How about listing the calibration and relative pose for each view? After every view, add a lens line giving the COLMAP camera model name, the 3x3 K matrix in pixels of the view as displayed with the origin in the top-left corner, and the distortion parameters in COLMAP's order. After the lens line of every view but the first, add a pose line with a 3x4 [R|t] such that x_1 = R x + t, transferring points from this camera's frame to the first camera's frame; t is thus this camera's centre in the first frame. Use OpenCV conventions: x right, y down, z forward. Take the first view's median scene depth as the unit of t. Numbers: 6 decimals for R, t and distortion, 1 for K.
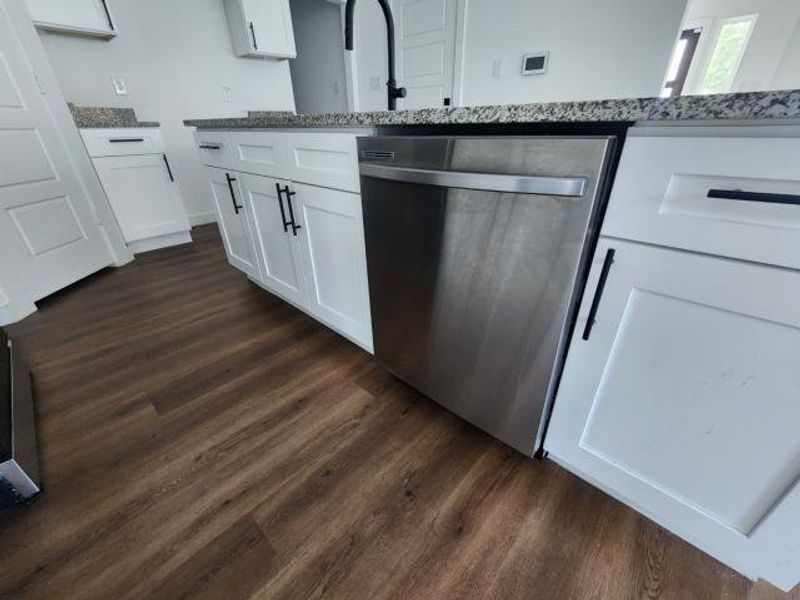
lens RADIAL K [[331.3, 0, 400.0], [0, 331.3, 300.0], [0, 0, 1]] dist [0.000458, 0.000486]
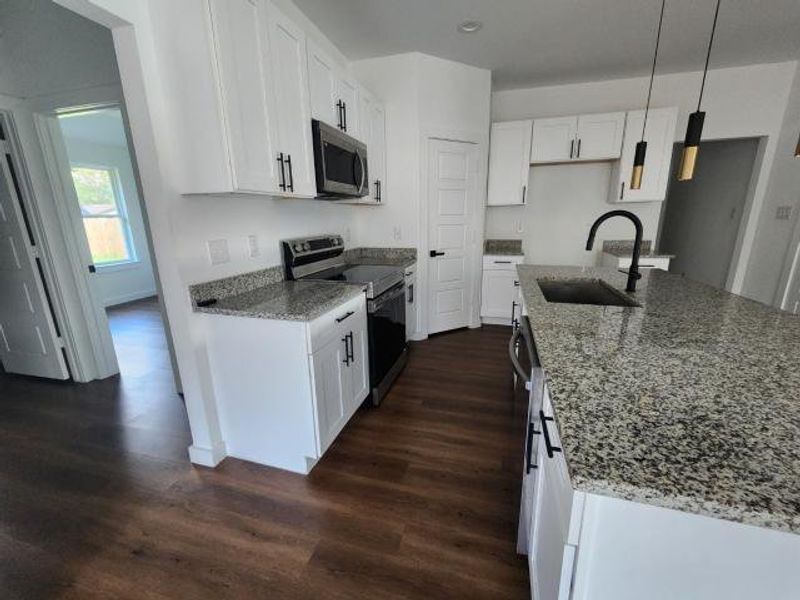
lens RADIAL K [[331.3, 0, 400.0], [0, 331.3, 300.0], [0, 0, 1]] dist [0.000458, 0.000486]
pose [[0.441480, 0.221526, -0.869495, 0.831001], [-0.404700, 0.914039, 0.027391, -0.253550], [0.800821, 0.339792, 0.493181, -0.340869]]
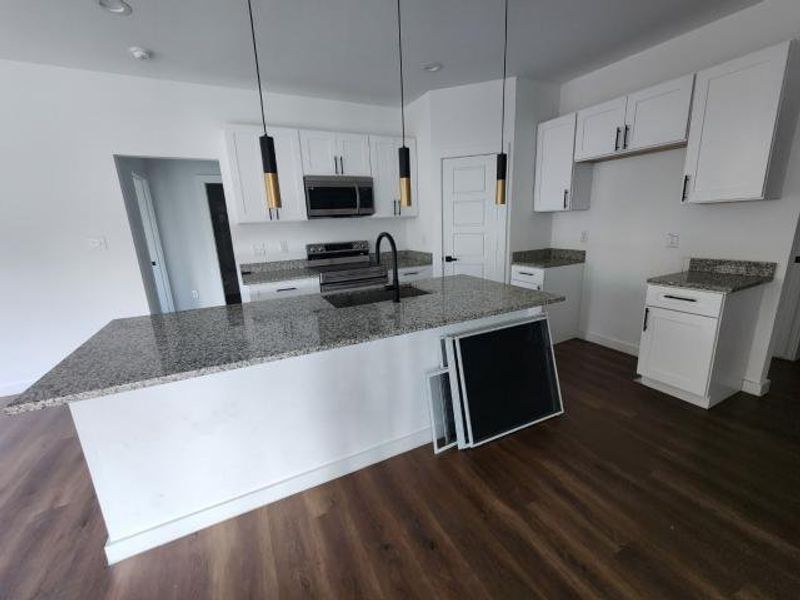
lens RADIAL K [[331.3, 0, 400.0], [0, 331.3, 300.0], [0, 0, 1]] dist [0.000458, 0.000486]
pose [[-0.350825, 0.240851, -0.904938, 1.523151], [-0.394217, 0.838573, 0.376017, -1.311664], [0.849420, 0.488658, -0.199245, 1.538352]]
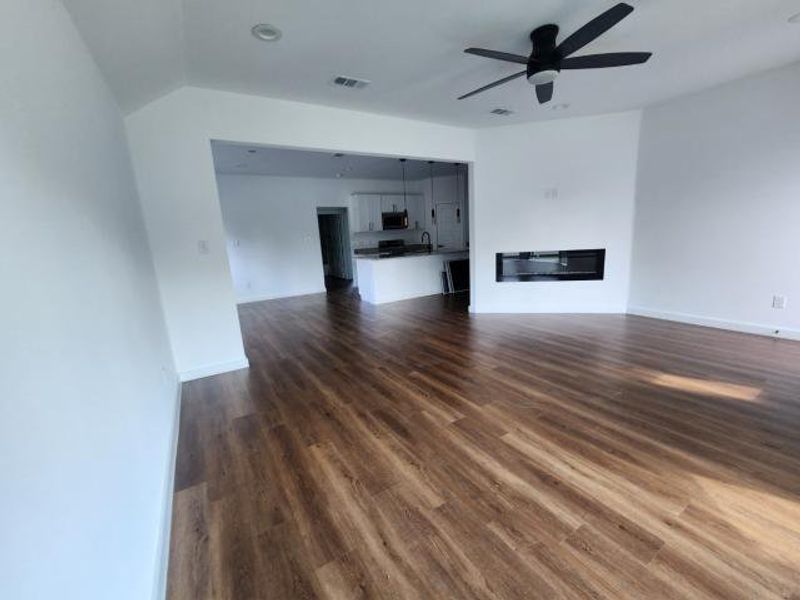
lens RADIAL K [[331.3, 0, 400.0], [0, 331.3, 300.0], [0, 0, 1]] dist [0.000458, 0.000486]
pose [[-0.260069, 0.210326, -0.942405, 5.781307], [-0.392307, 0.868789, 0.302159, -1.476871], [0.882303, 0.448295, -0.143433, 1.932810]]
